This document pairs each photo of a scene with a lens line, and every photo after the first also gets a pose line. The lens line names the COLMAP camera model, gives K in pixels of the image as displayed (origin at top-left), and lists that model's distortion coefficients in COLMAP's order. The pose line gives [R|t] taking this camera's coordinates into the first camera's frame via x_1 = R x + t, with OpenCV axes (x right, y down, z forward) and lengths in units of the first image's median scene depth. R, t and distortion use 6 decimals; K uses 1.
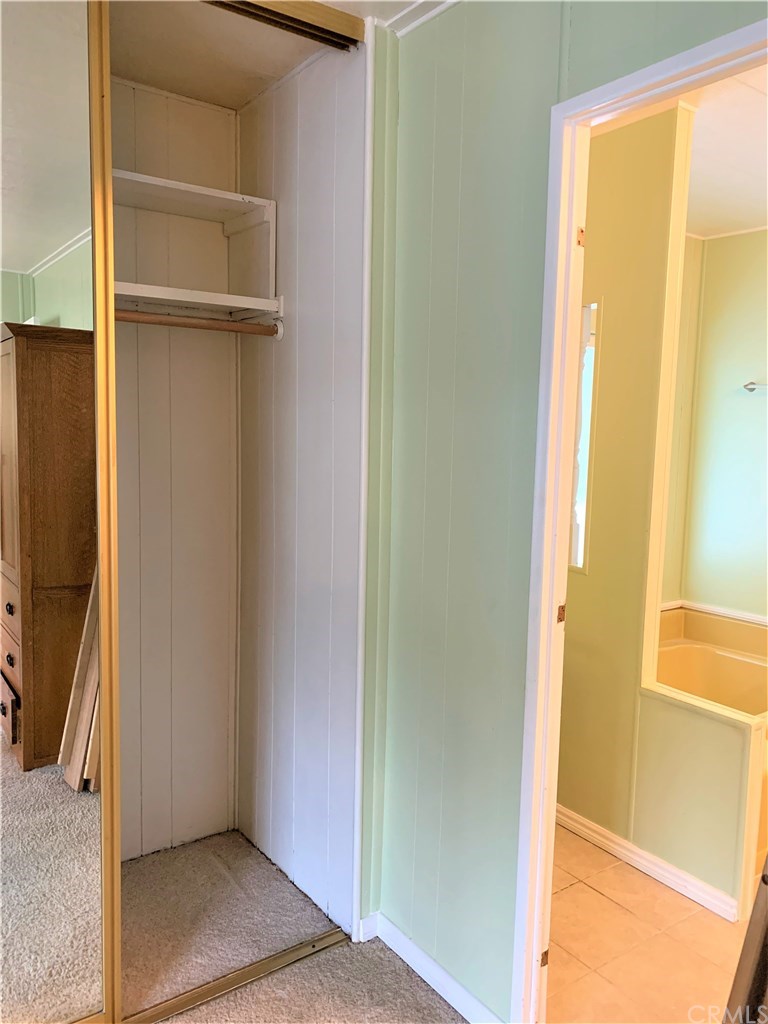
lens RADIAL K [[789.4, 0, 389.7], [0, 789.4, 505.8], [0, 0, 1]] dist [0.024428, -0.028316]
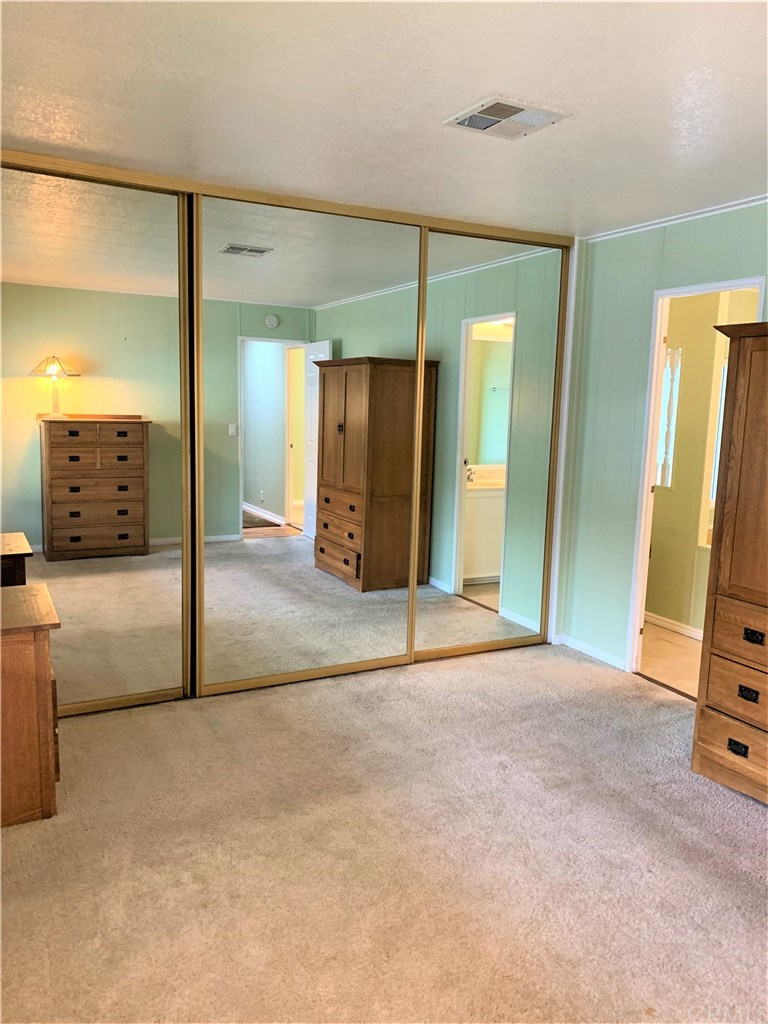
lens RADIAL K [[789.4, 0, 389.7], [0, 789.4, 505.8], [0, 0, 1]] dist [0.024428, -0.028316]
pose [[0.989390, 0.028138, -0.142532, -0.165707], [-0.025329, 0.999448, 0.021479, 0.105610], [0.143058, -0.017641, 0.989557, -1.069644]]
